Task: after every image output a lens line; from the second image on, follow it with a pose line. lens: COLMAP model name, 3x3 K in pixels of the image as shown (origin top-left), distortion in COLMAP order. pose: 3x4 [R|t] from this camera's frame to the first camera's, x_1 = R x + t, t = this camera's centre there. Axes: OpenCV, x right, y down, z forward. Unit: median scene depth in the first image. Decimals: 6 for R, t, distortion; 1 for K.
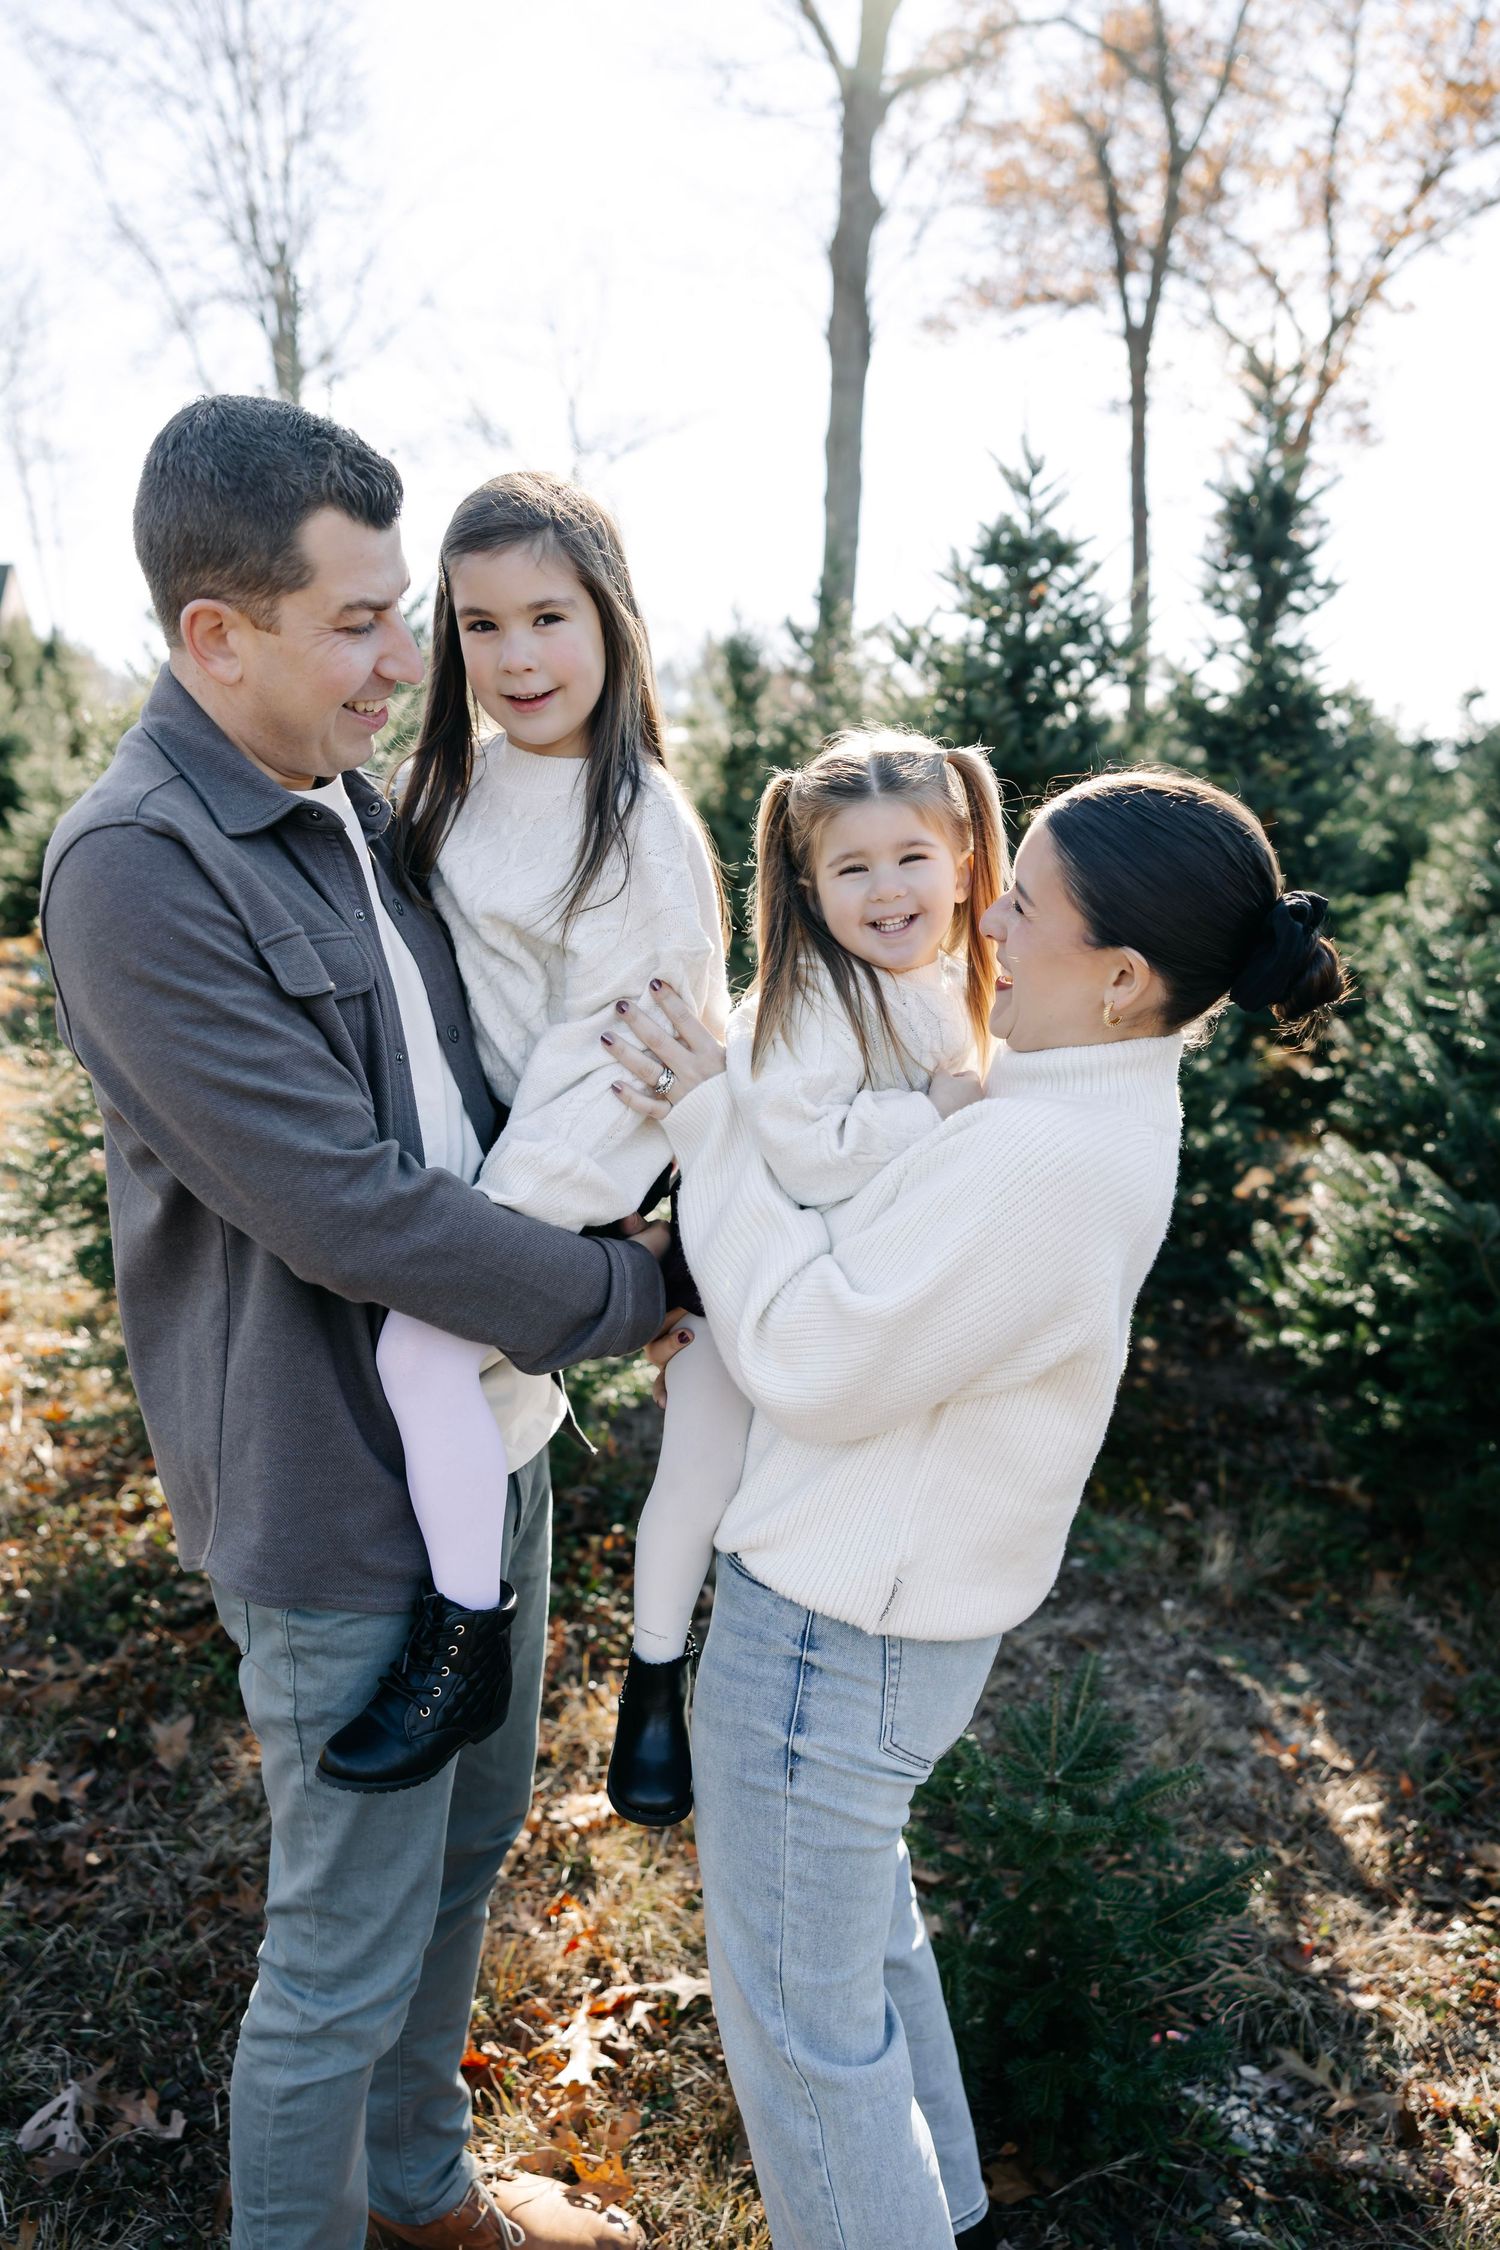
lens RADIAL K [[1751.1, 0, 739.7], [0, 1751.1, 1118.6], [0, 0, 1]] dist [-0.000146, 0.003382]
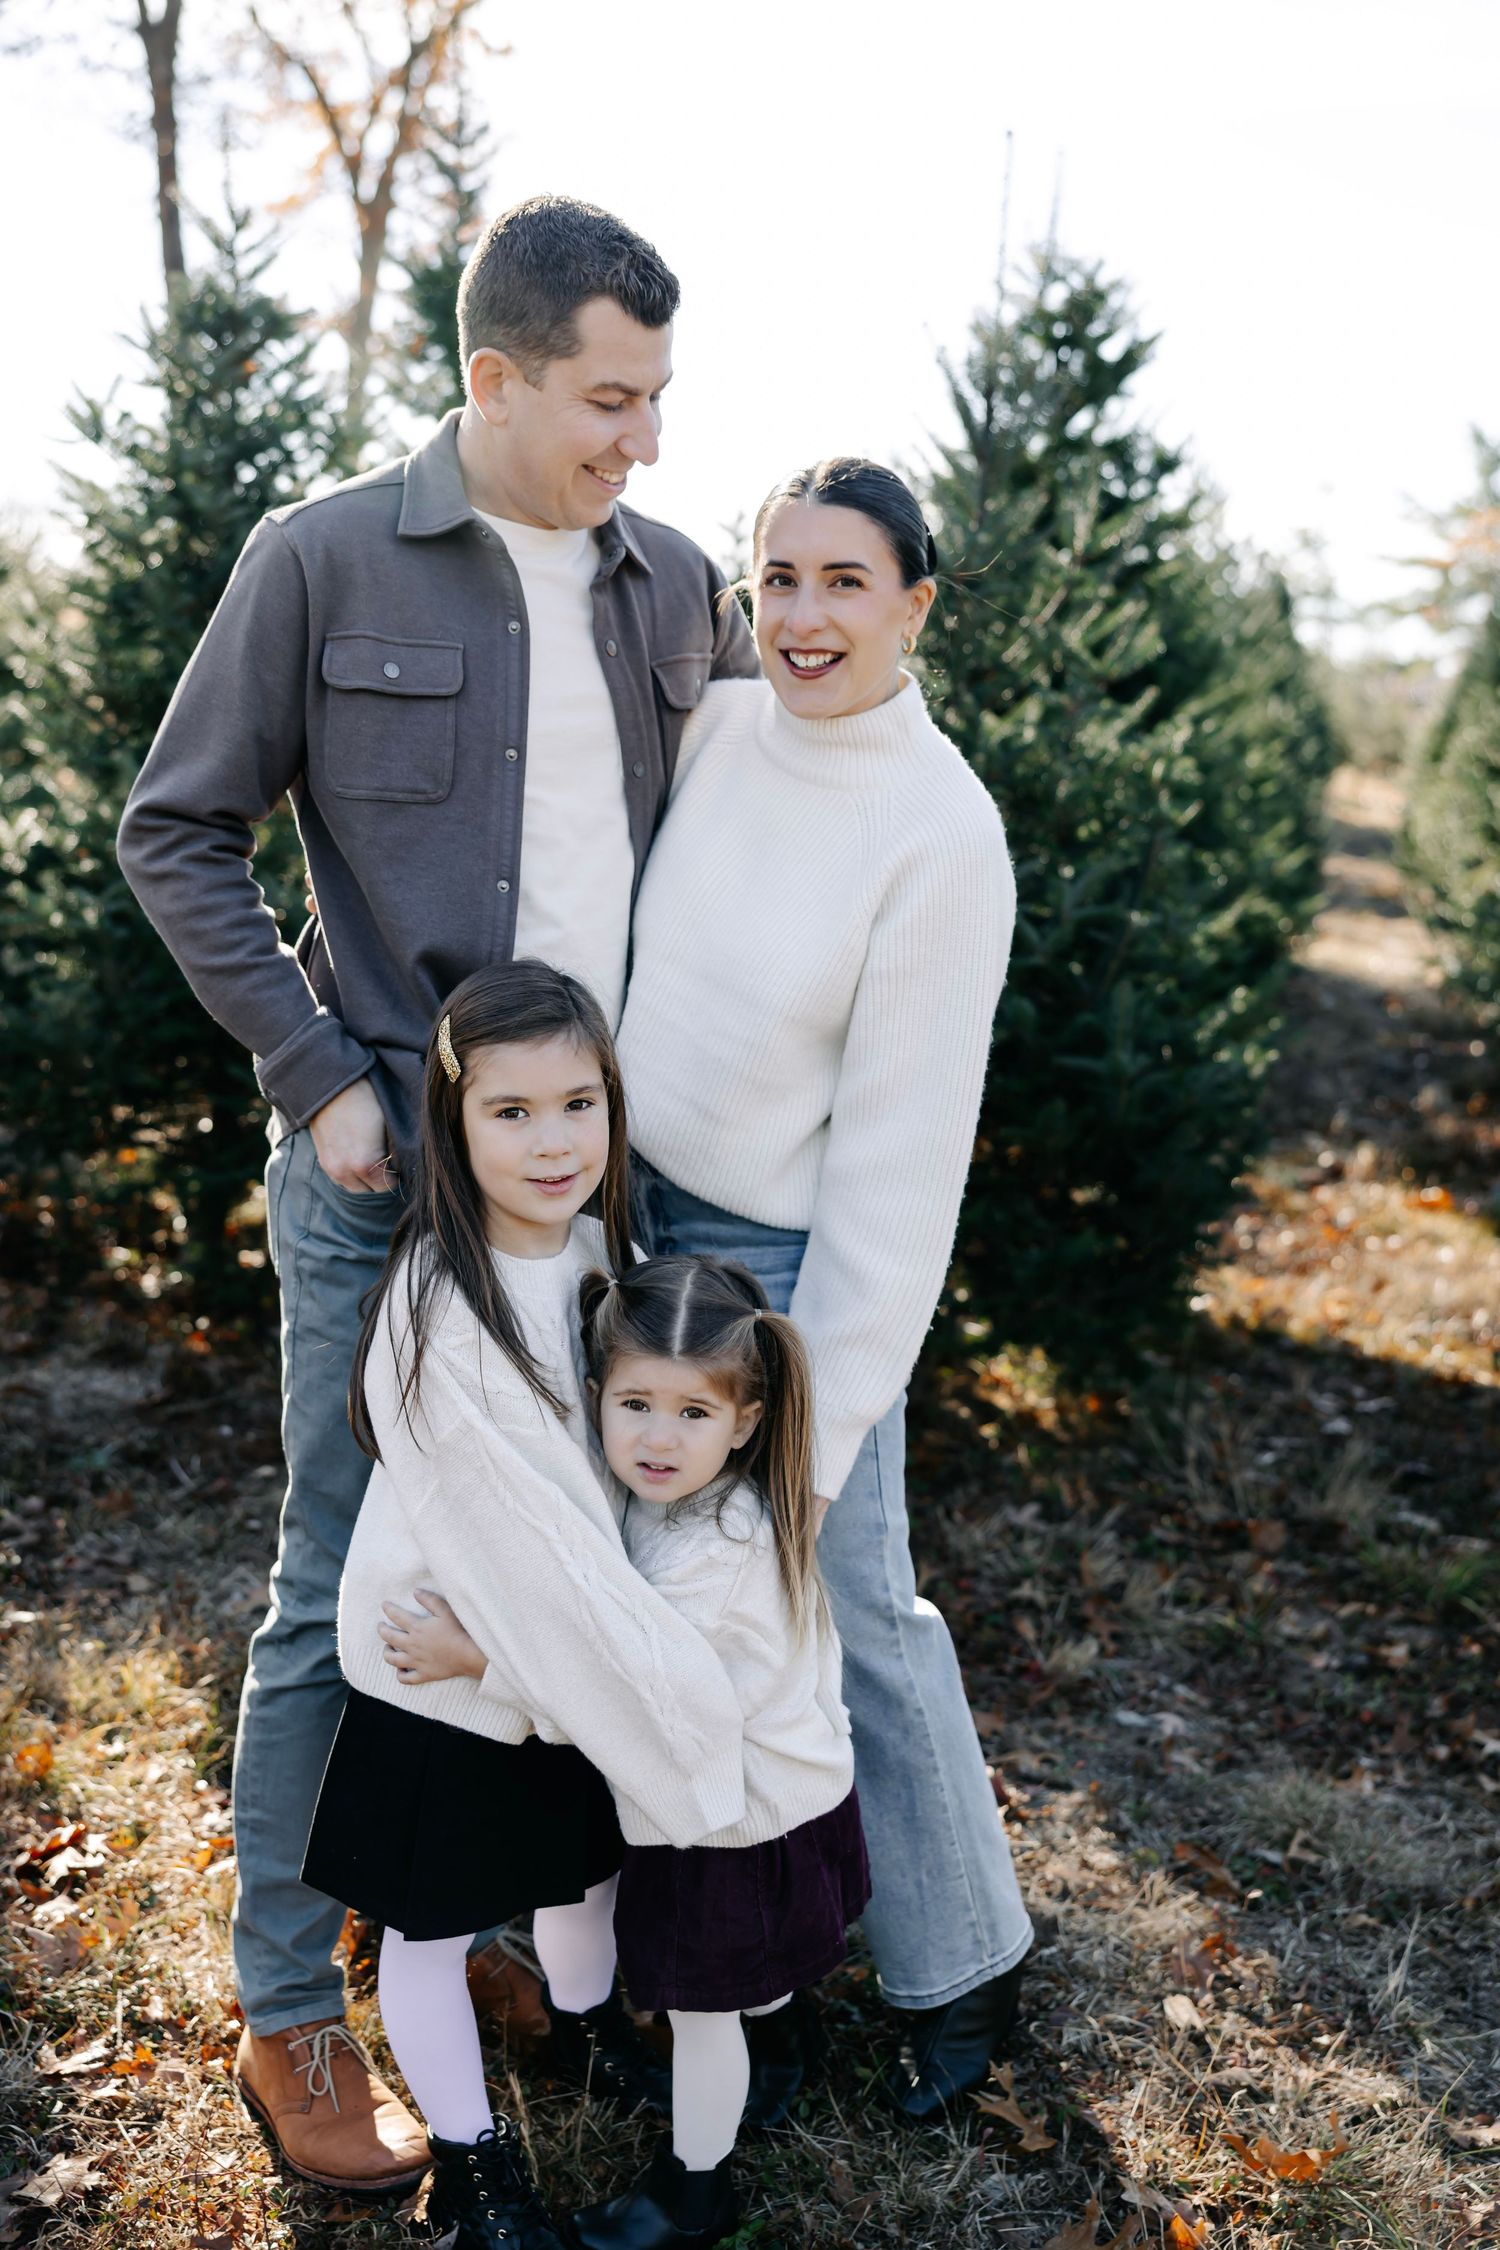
lens RADIAL K [[2420.8, 0, 746.8], [0, 2420.8, 1128.7], [0, 0, 1]] dist [0.028397, 0.000000]
pose [[0.902180, -0.062087, 0.426867, -0.142298], [0.060877, 0.998009, 0.016495, 0.068208], [-0.427041, 0.011105, 0.904164, -0.182149]]
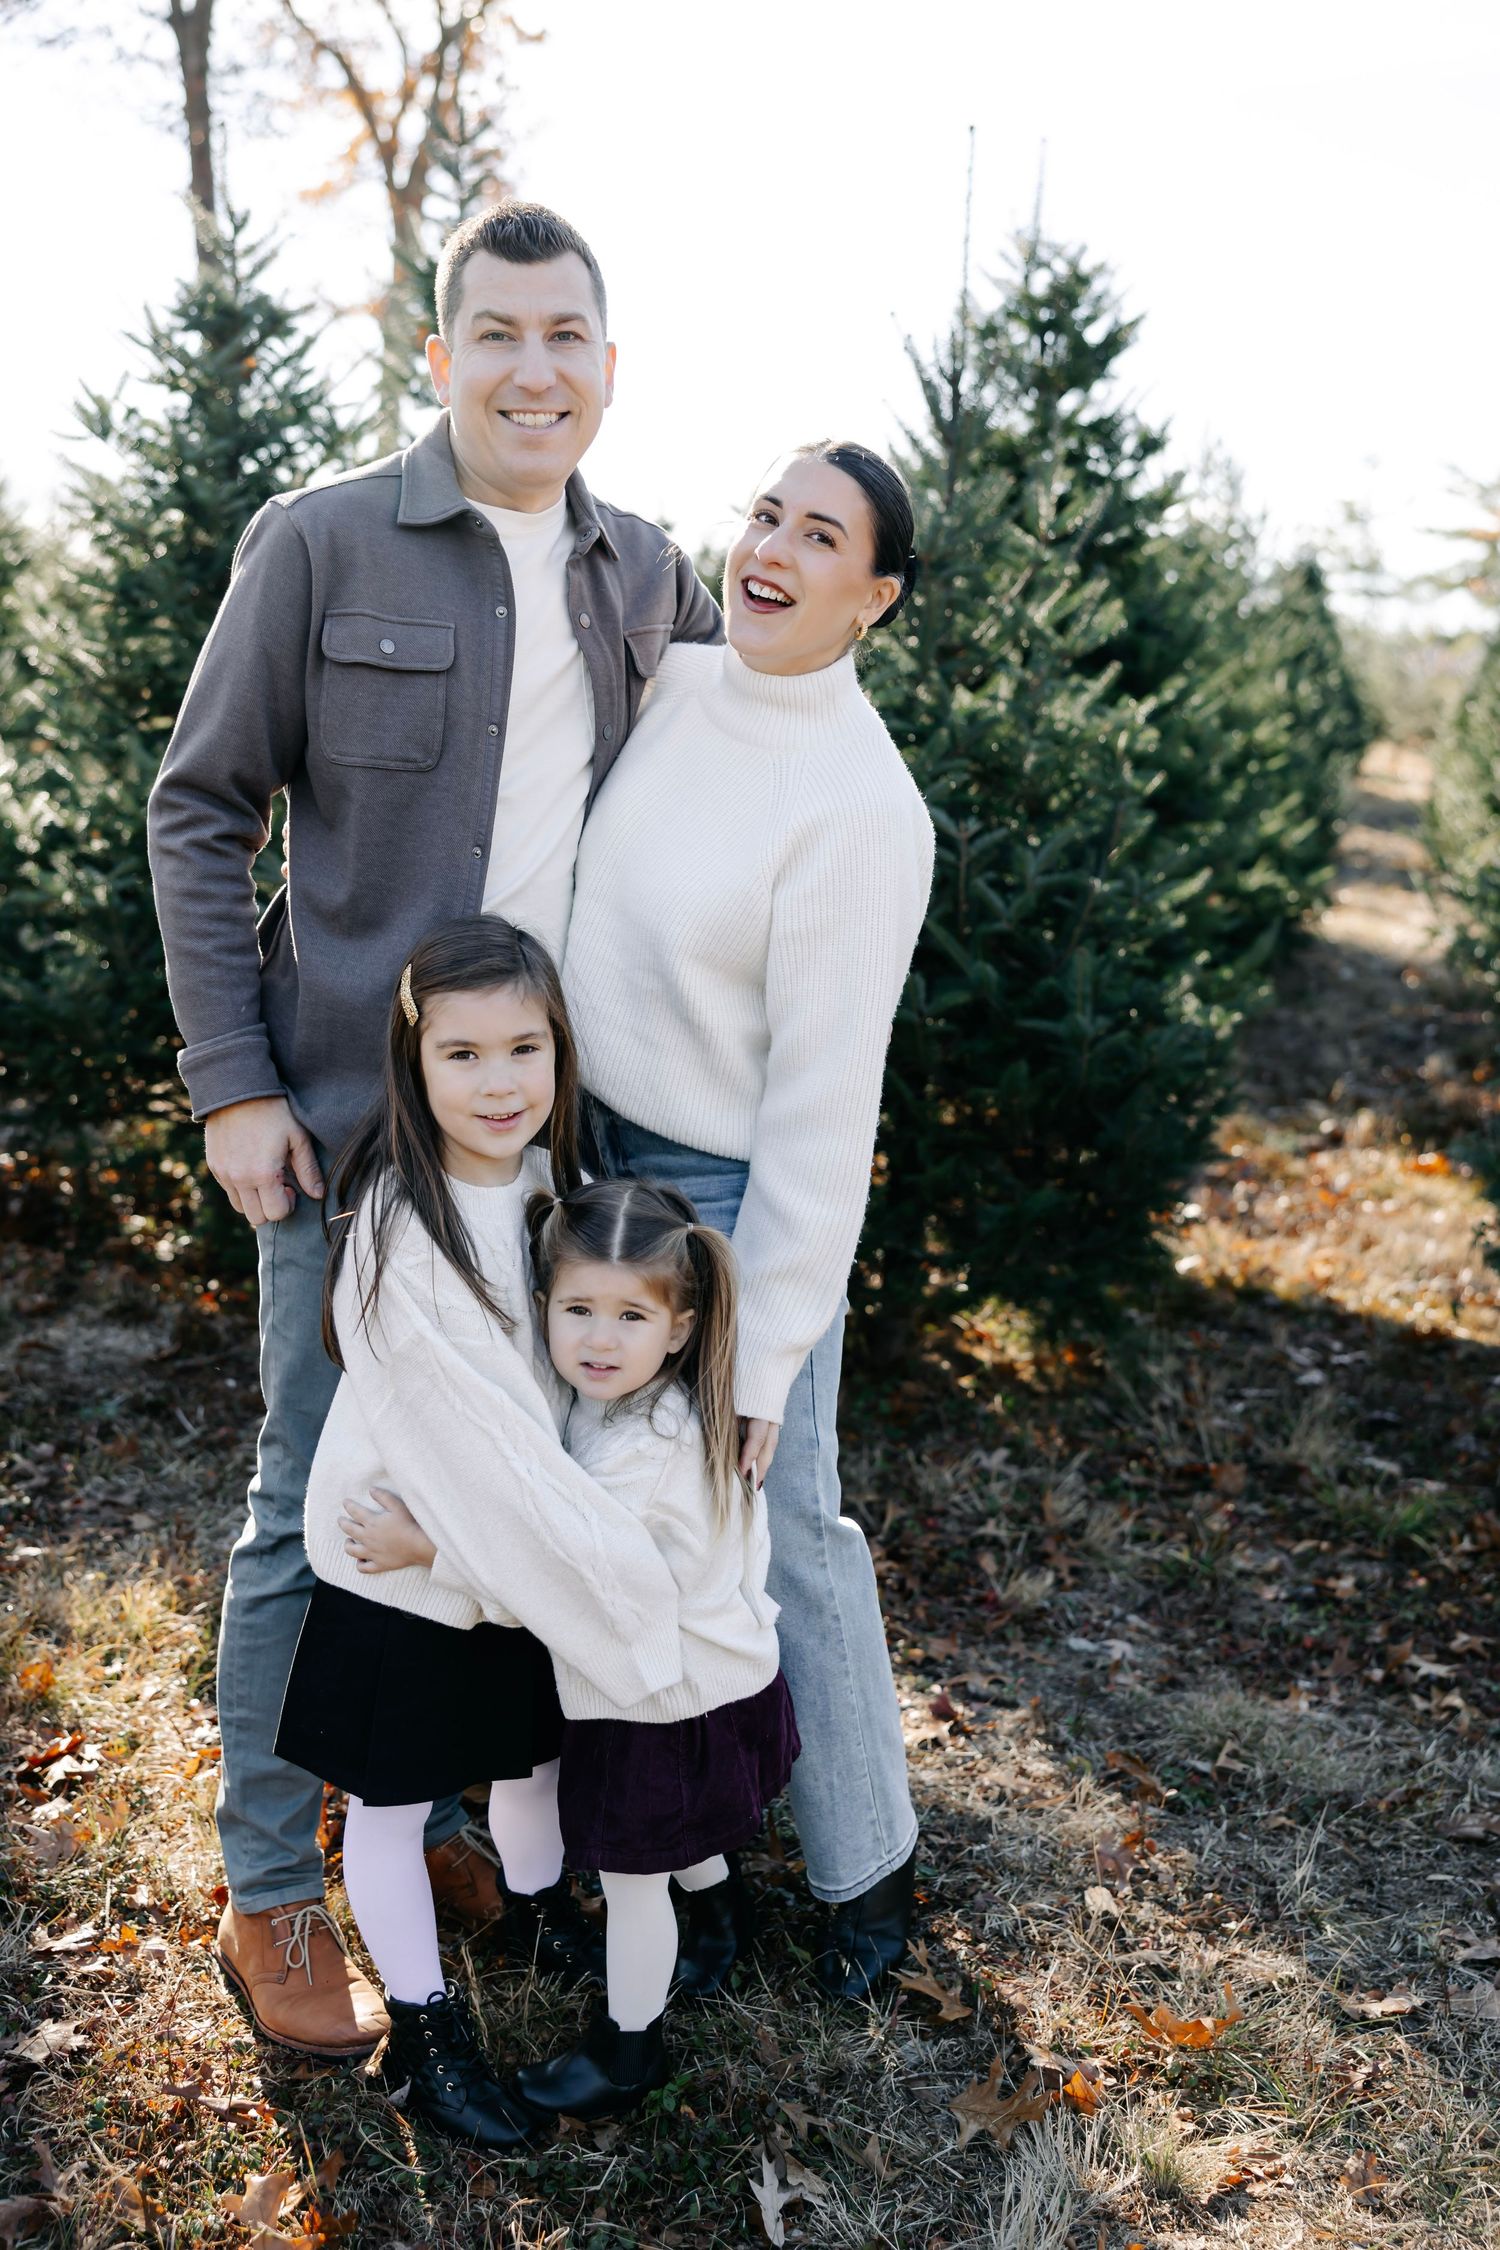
lens RADIAL K [[2420.8, 0, 746.6], [0, 2420.8, 1129.1], [0, 0, 1]] dist [0.028397, 0.000000]
pose [[0.909358, -0.072487, 0.409651, -0.135361], [0.069307, 0.997339, 0.022627, 0.078212], [-0.410201, 0.007816, 0.911962, -0.232433]]
